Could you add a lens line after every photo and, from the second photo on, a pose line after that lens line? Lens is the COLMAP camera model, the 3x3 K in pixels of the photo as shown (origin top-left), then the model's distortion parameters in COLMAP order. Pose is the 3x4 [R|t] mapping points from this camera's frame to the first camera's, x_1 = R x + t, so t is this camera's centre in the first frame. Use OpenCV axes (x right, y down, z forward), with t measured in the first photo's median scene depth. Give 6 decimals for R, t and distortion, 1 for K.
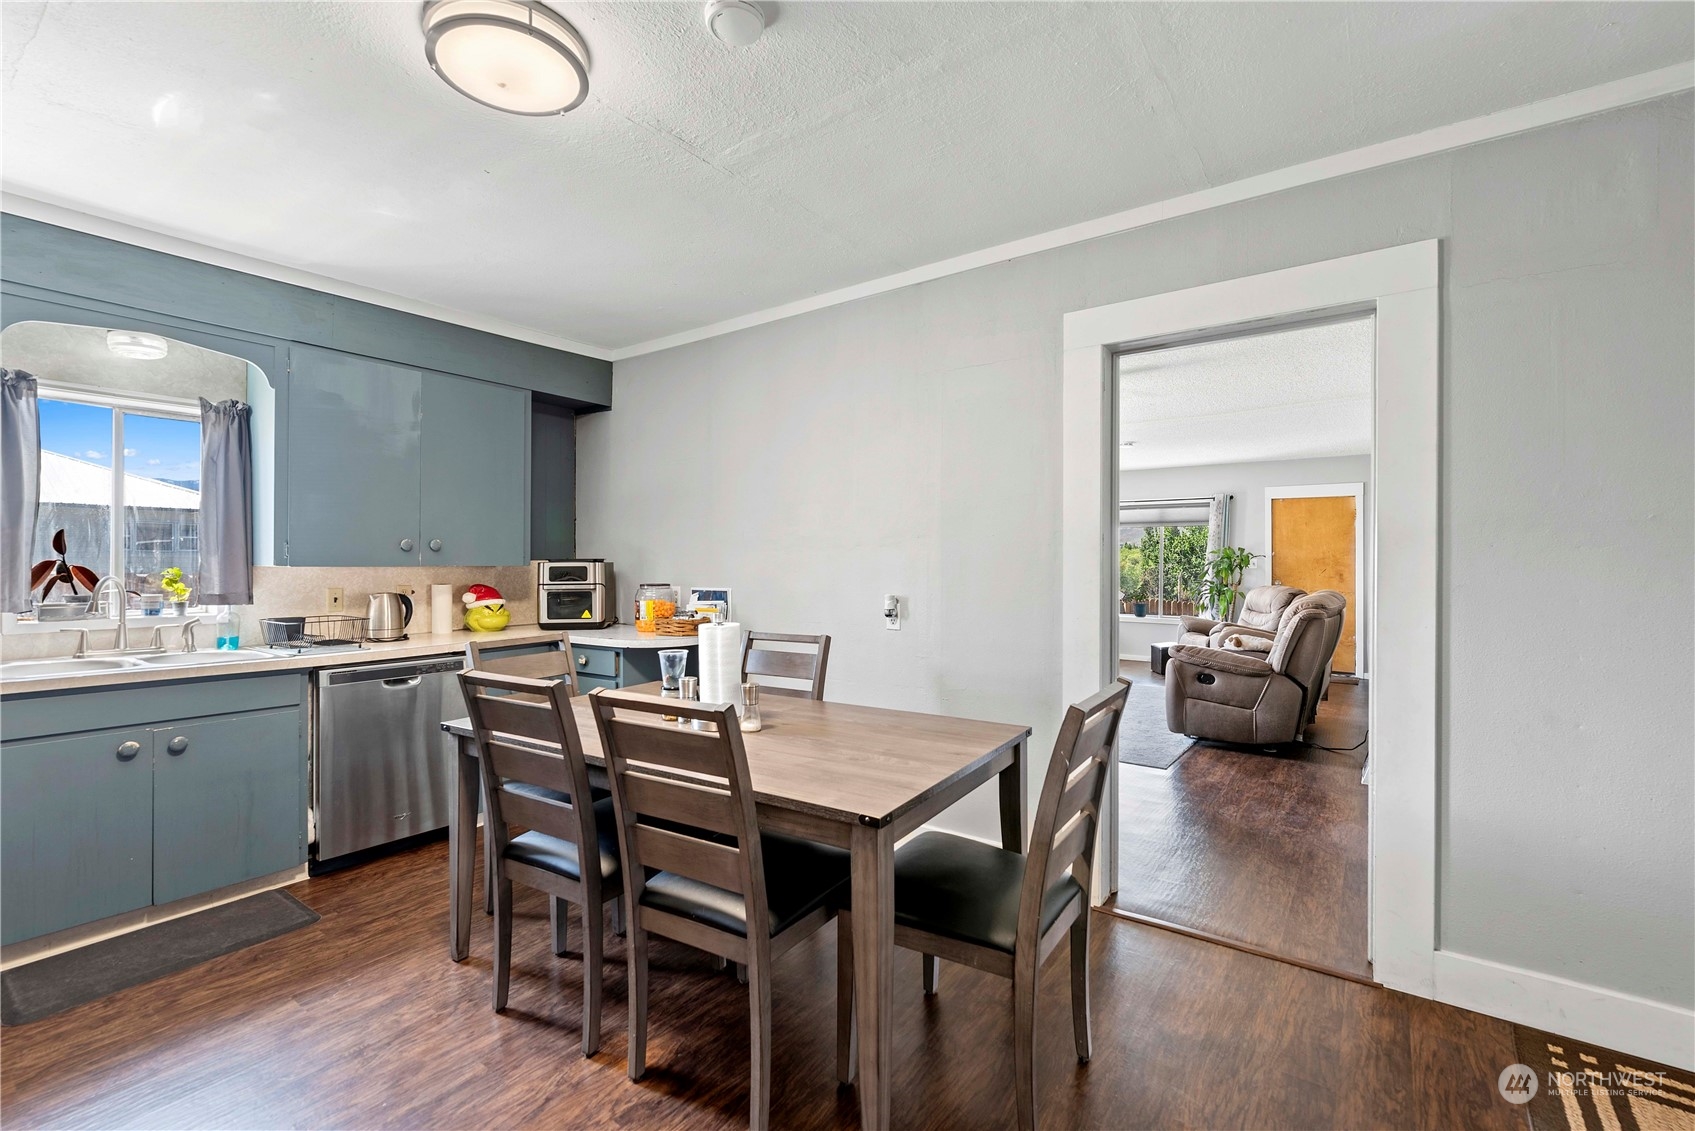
lens RADIAL K [[748.1, 0, 852.8], [0, 748.1, 565.2], [0, 0, 1]] dist [0.002349, -0.001220]
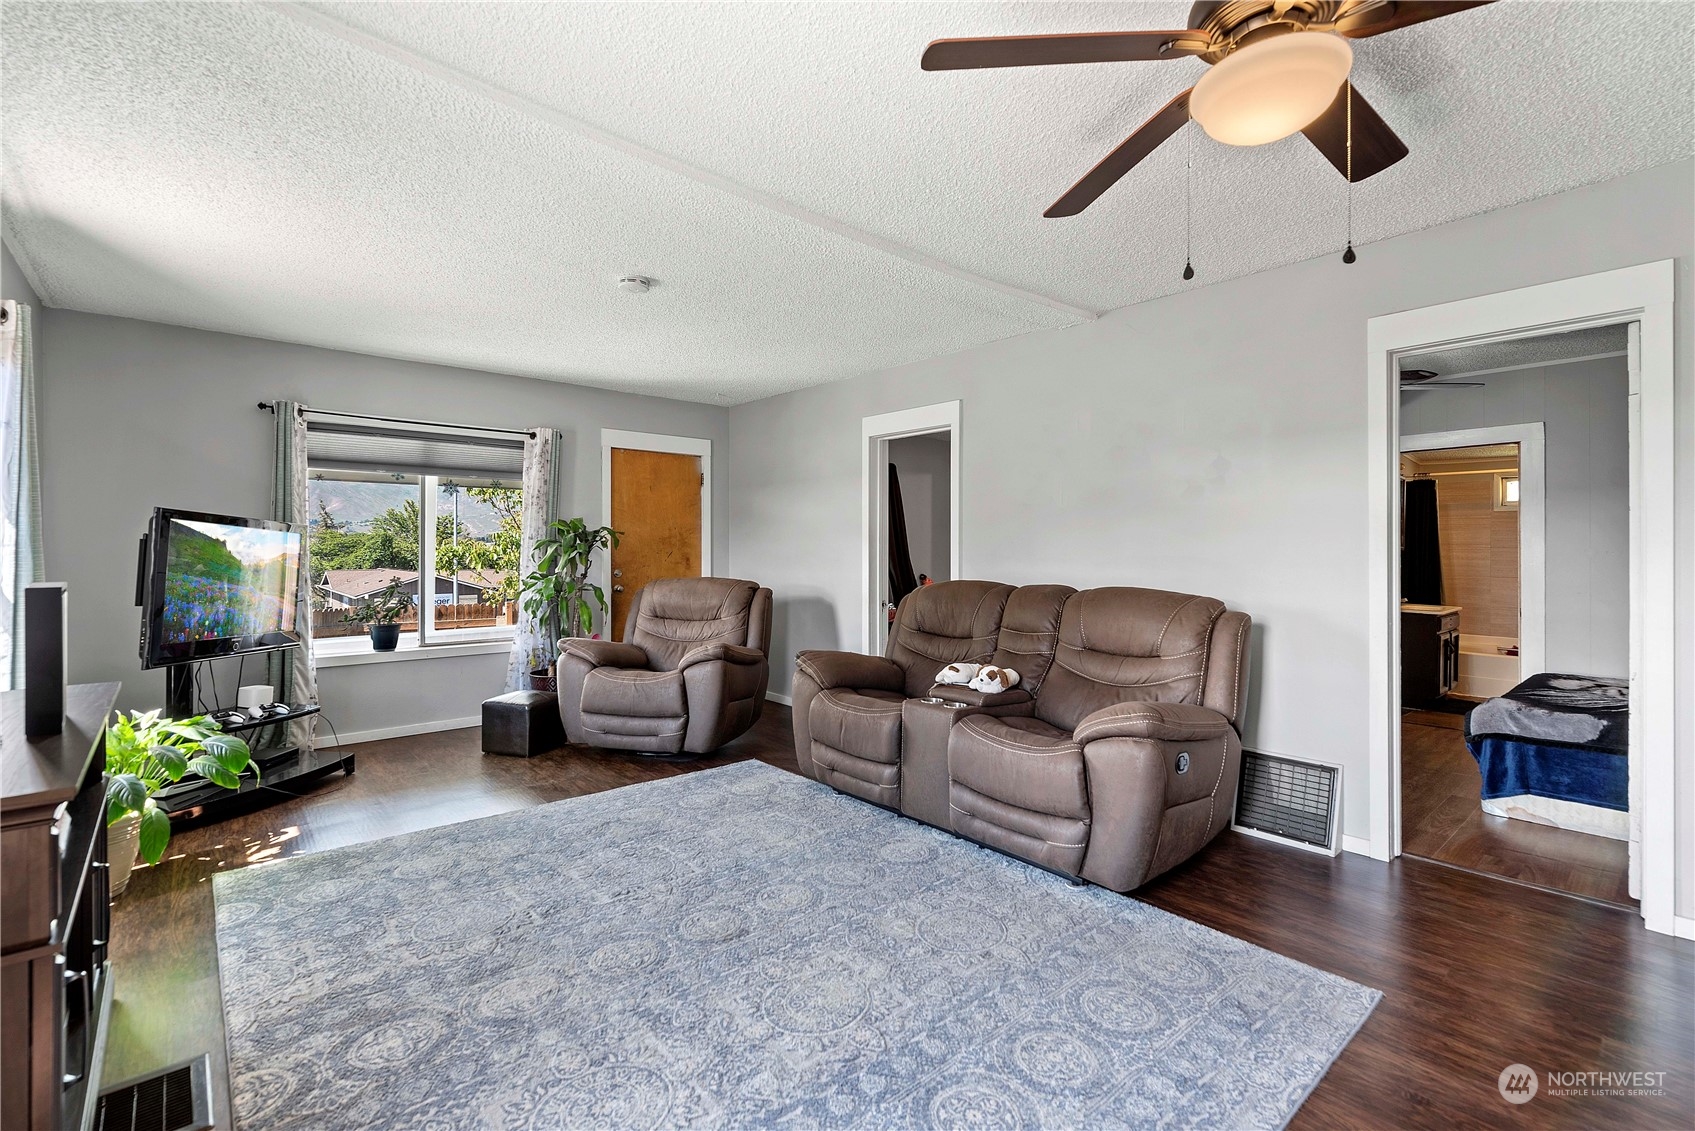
lens RADIAL K [[748.1, 0, 858.9], [0, 748.1, 544.6], [0, 0, 1]] dist [0.002349, -0.001220]
pose [[0.229838, 0.000897, 0.973229, -0.040702], [0.005836, 0.999980, -0.002300, 0.001111], [-0.973212, 0.006208, 0.229828, 0.714212]]
